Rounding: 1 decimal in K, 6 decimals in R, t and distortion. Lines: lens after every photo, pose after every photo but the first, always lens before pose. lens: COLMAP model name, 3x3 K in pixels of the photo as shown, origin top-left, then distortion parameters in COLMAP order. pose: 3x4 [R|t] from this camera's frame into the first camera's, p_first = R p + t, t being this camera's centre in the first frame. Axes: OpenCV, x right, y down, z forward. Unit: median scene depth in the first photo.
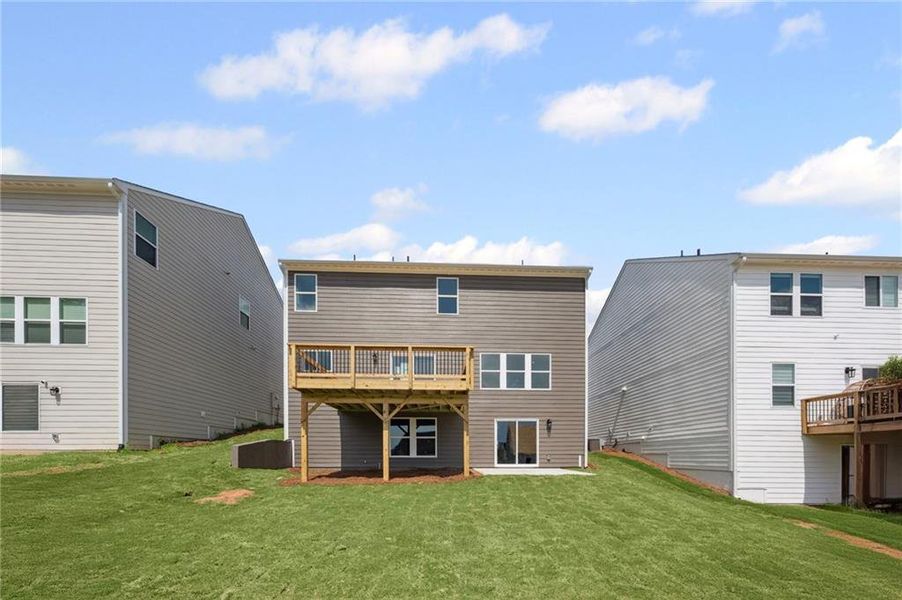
lens RADIAL K [[425.7, 0, 450.2], [0, 425.7, 451.5], [0, 0, 1]] dist [-0.001153, -0.000101]
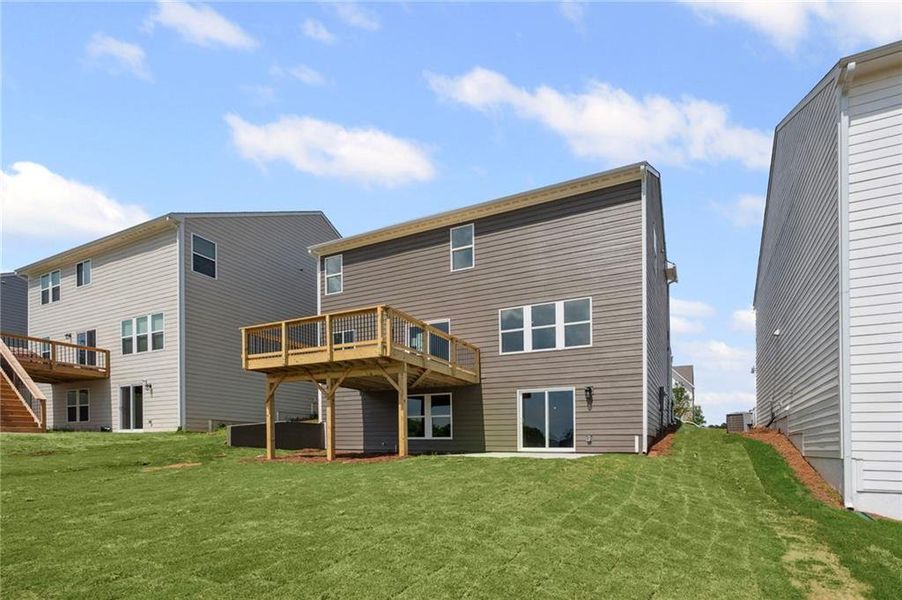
lens RADIAL K [[490.2, 0, 449.2], [0, 490.2, 445.4], [0, 0, 1]] dist [-0.000193, 0.000461]
pose [[0.846053, 0.002743, -0.533091, 0.497555], [-0.002057, 0.999996, 0.001882, 0.025171], [0.533094, -0.000496, 0.846056, 0.164516]]
